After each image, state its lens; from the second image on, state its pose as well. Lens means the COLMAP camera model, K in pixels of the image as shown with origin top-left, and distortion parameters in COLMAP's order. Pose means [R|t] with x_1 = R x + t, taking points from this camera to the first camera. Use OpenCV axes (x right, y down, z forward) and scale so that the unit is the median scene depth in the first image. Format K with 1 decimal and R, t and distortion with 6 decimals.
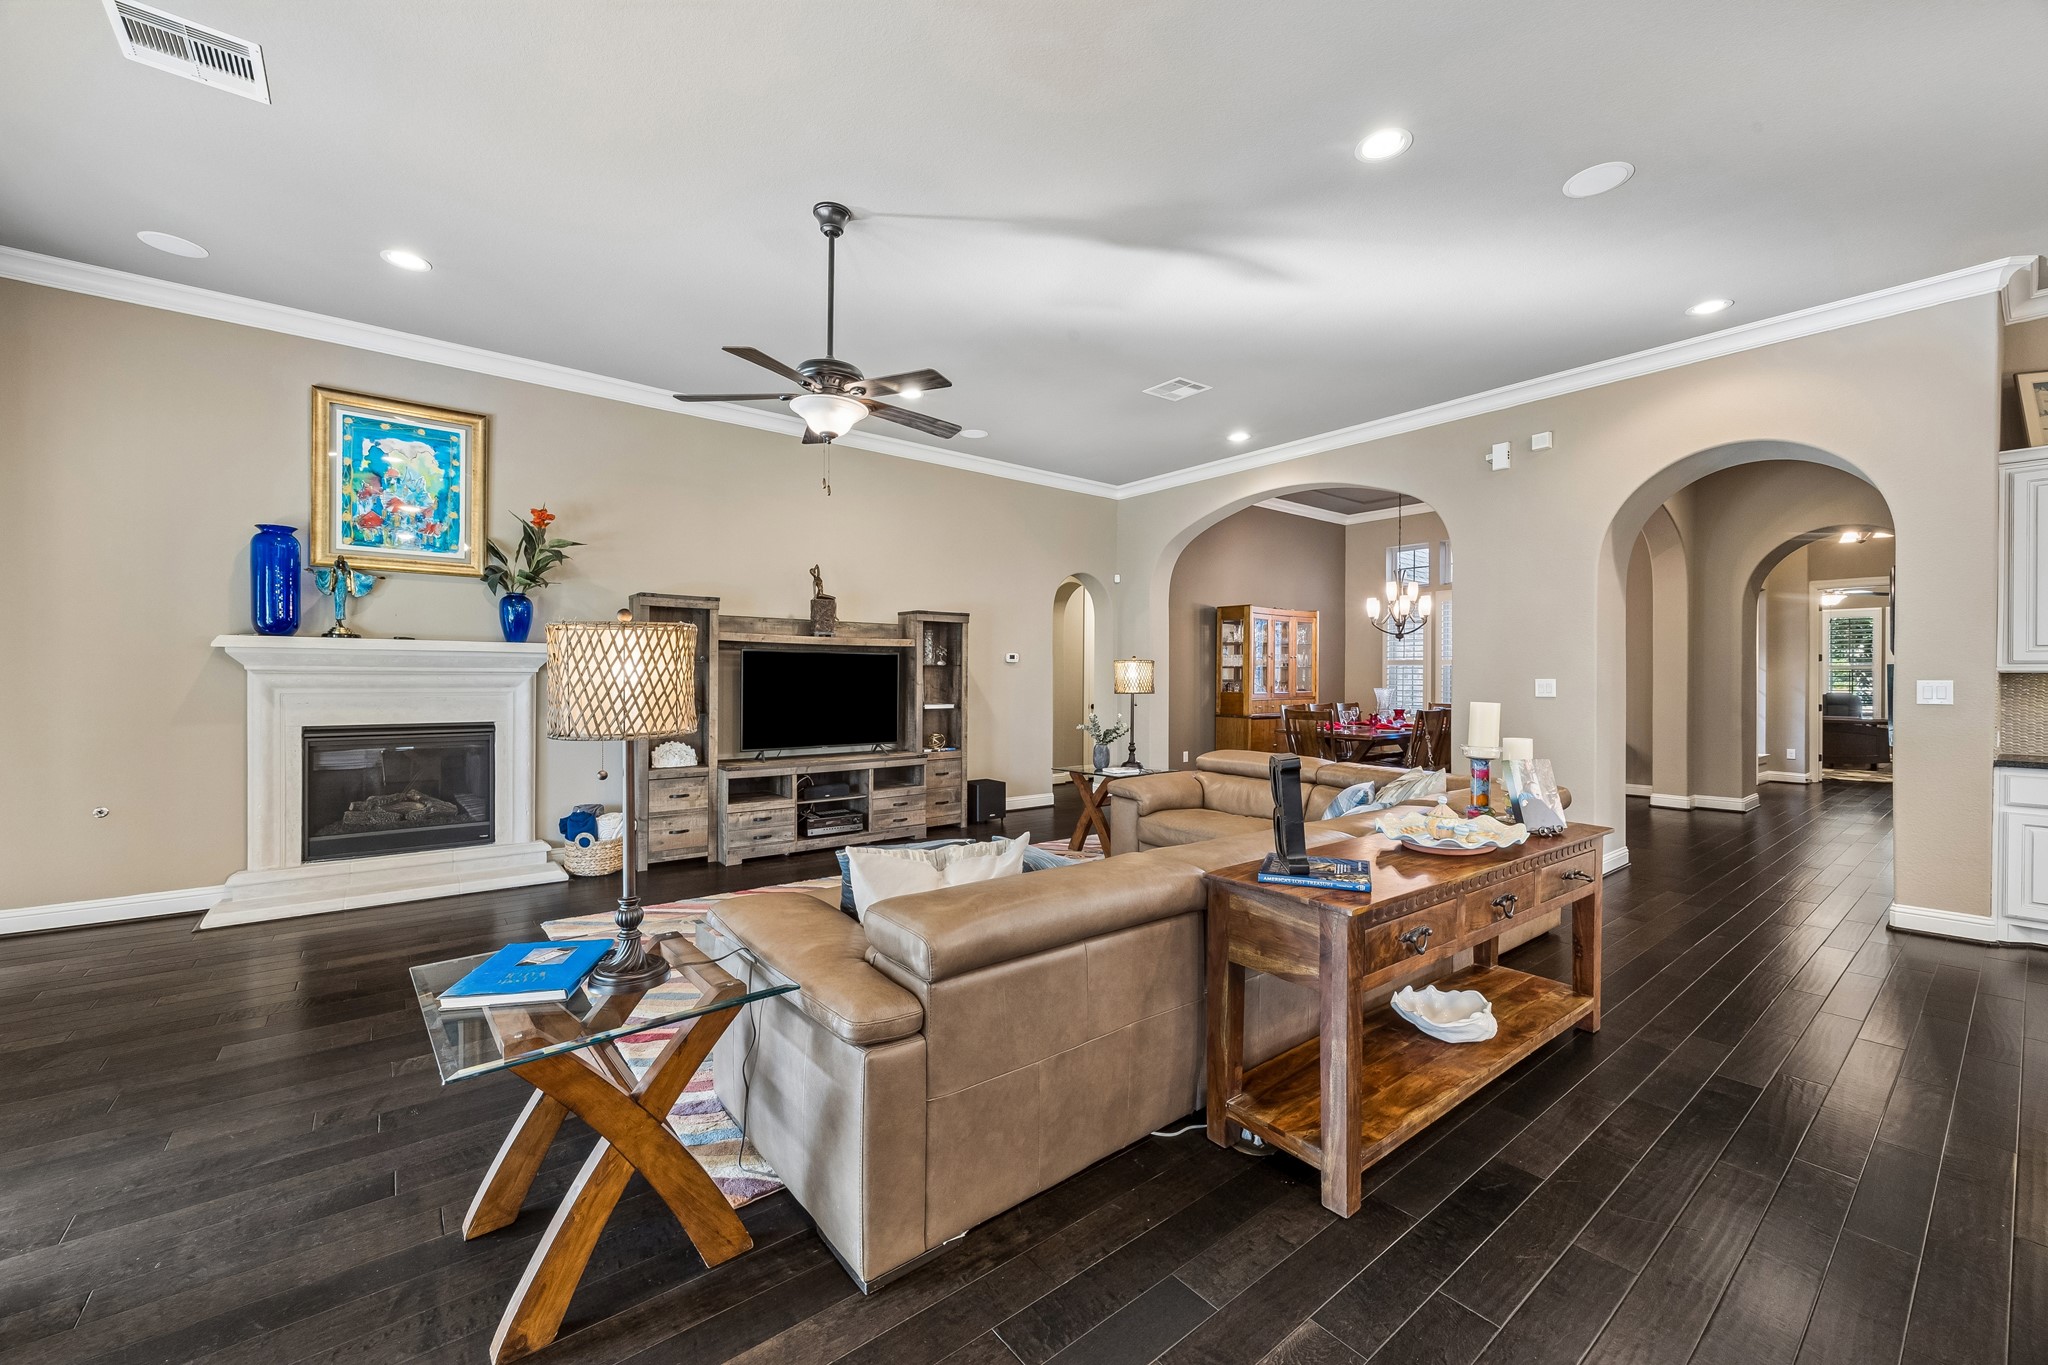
lens RADIAL K [[797.9, 0, 1019.1], [0, 797.9, 677.0], [0, 0, 1]] dist [-0.015368, -0.000084]
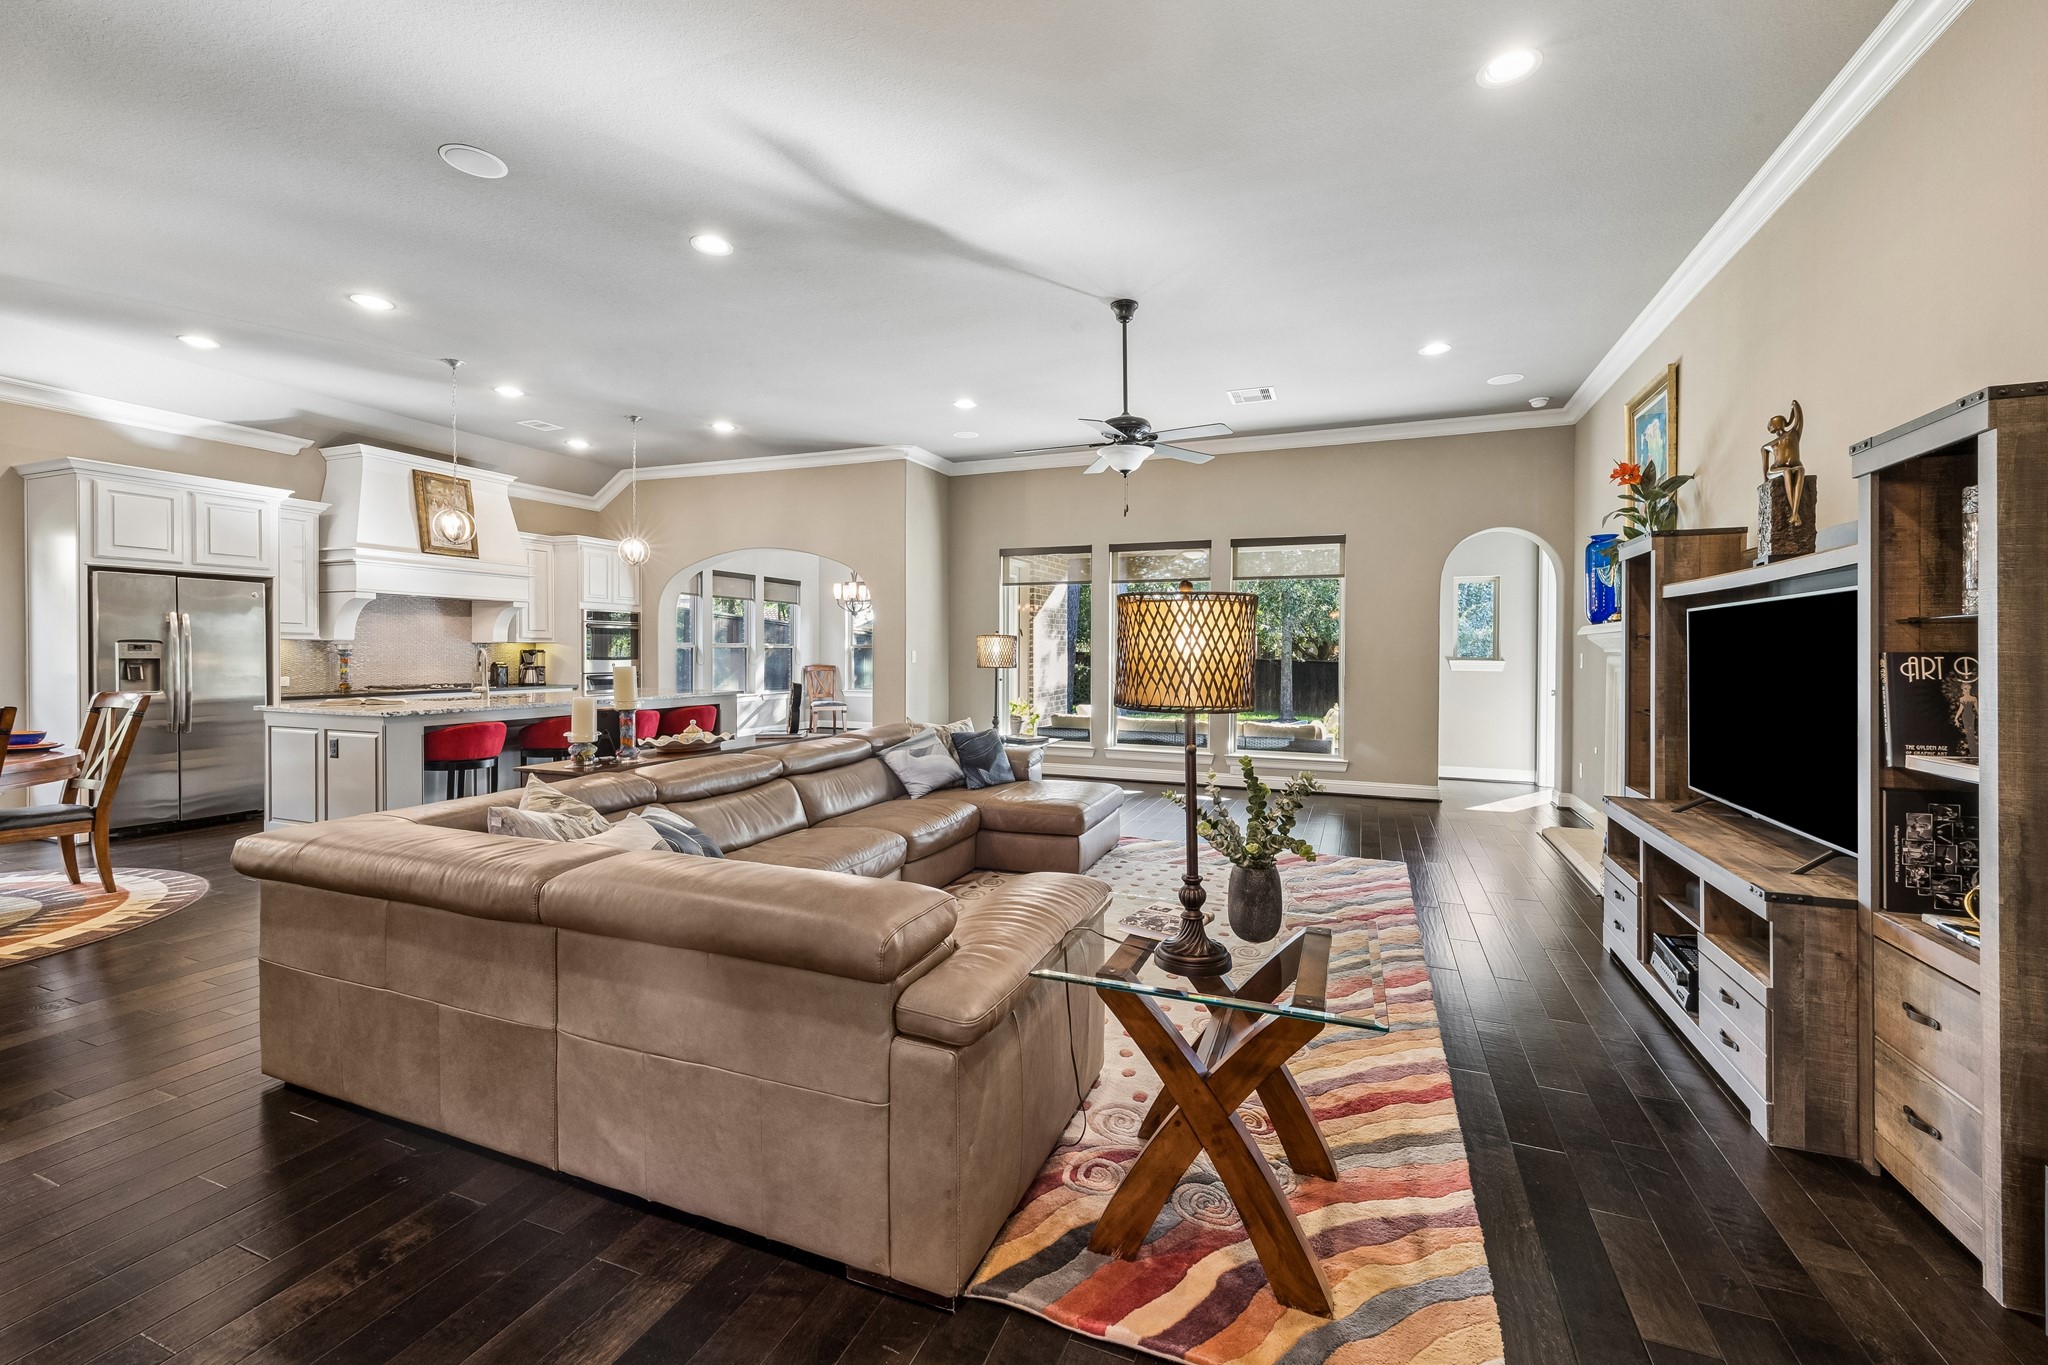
lens RADIAL K [[815.2, 0, 1030.7], [0, 815.2, 667.2], [0, 0, 1]] dist [0.001742, -0.000105]
pose [[-0.865130, 0.002416, -0.501542, 0.405089], [-0.006967, 0.999834, 0.016834, -0.001223], [0.501500, 0.018058, -0.864969, 1.448102]]
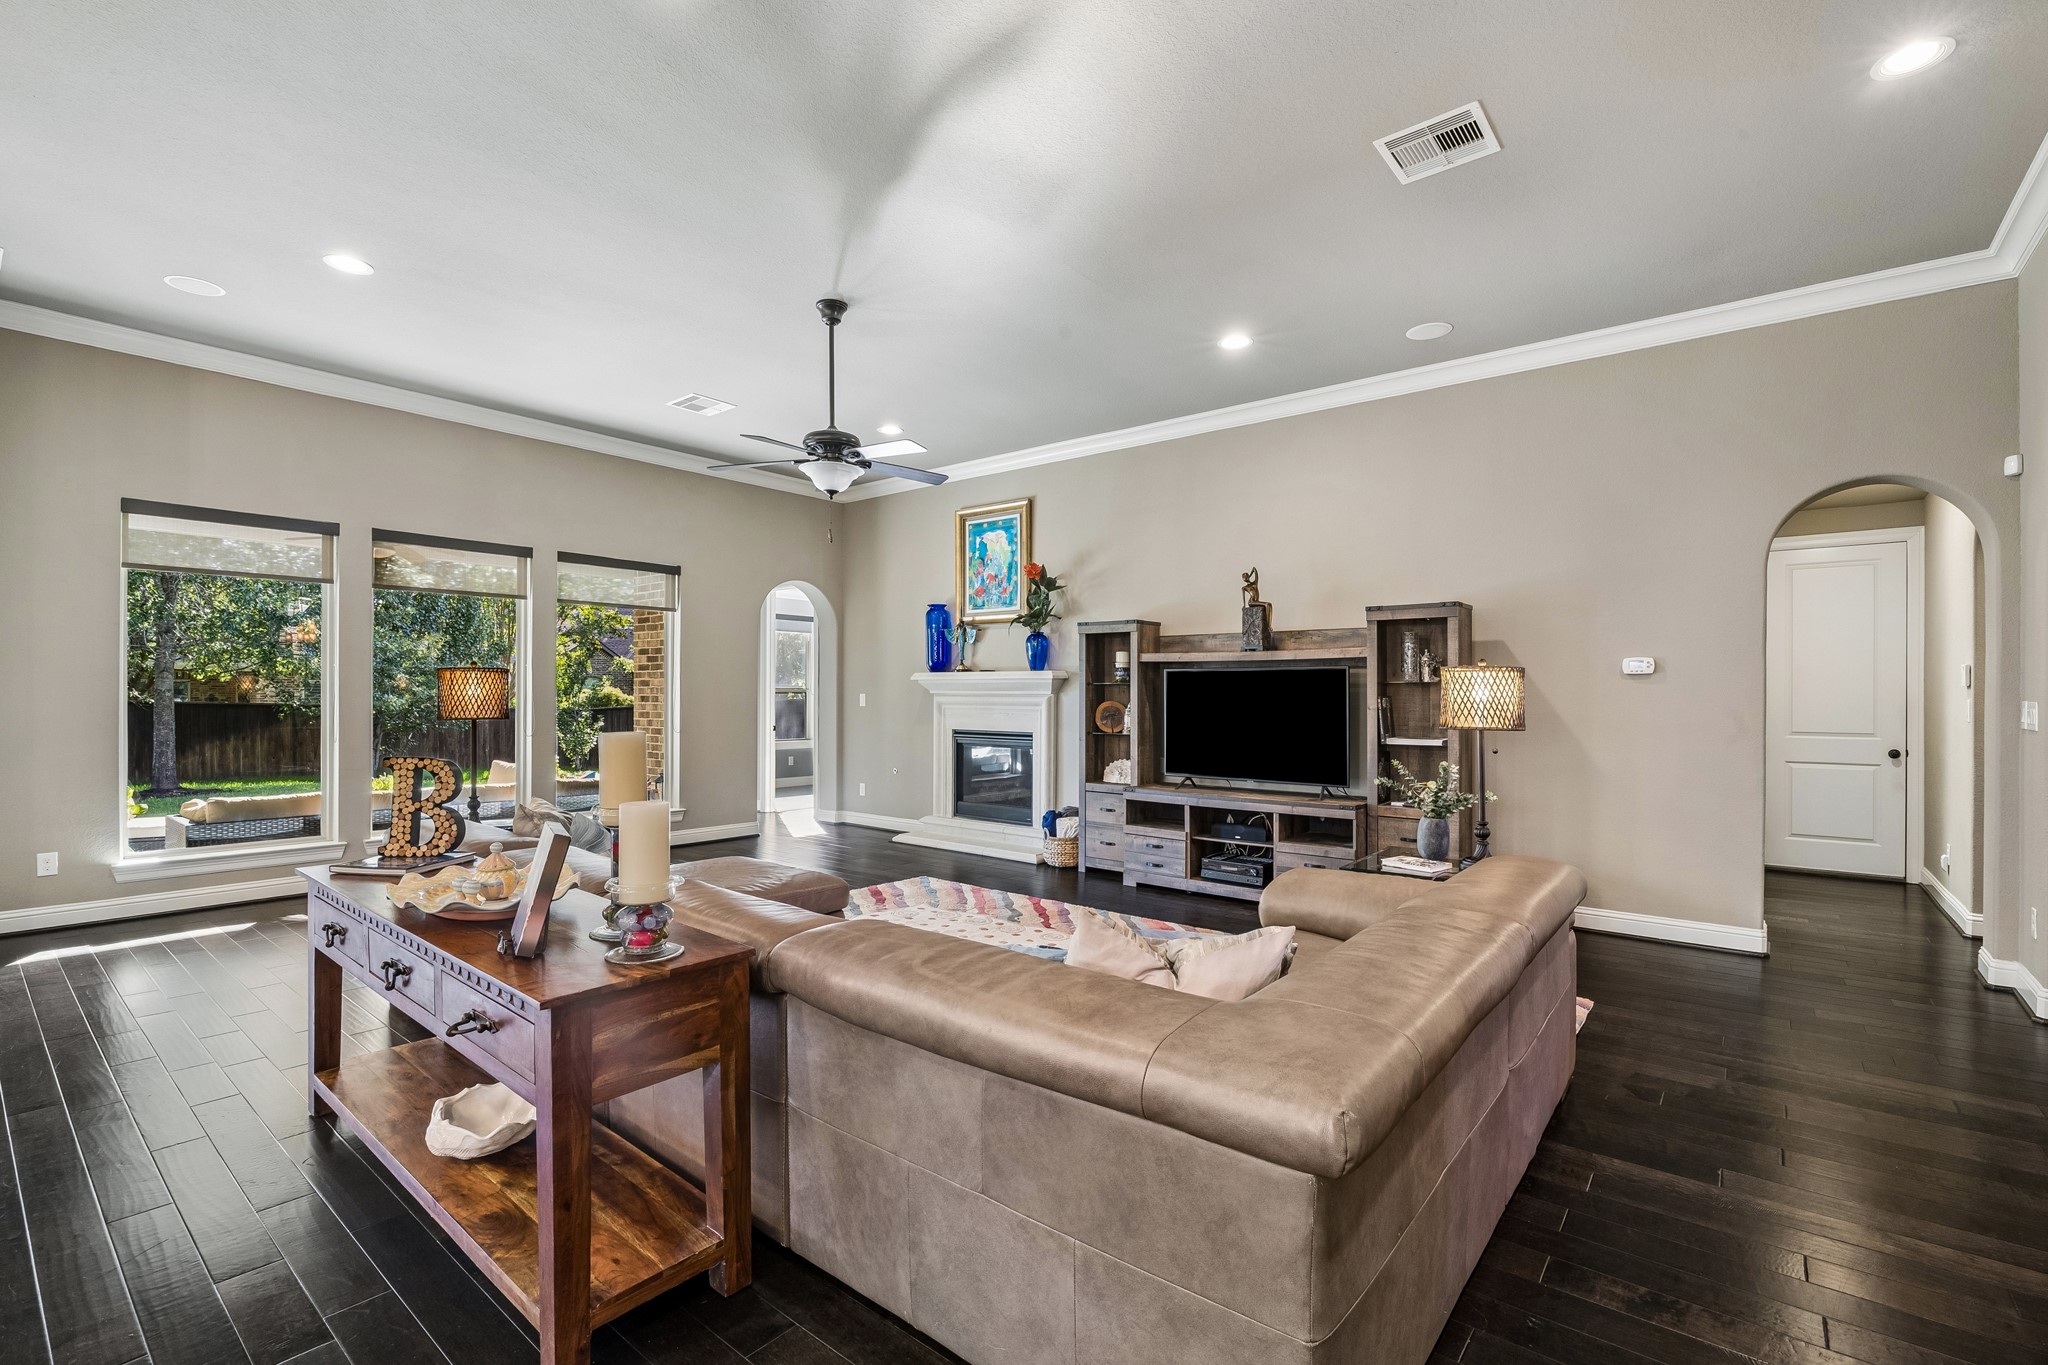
lens RADIAL K [[901.8, 0, 1013.4], [0, 901.8, 704.3], [0, 0, 1]] dist [-0.000649, -0.000176]
pose [[0.199200, 0.007248, -0.979932, 0.786631], [-0.002438, 0.999973, 0.006901, -0.000044], [0.979956, 0.001014, 0.199212, 0.683078]]
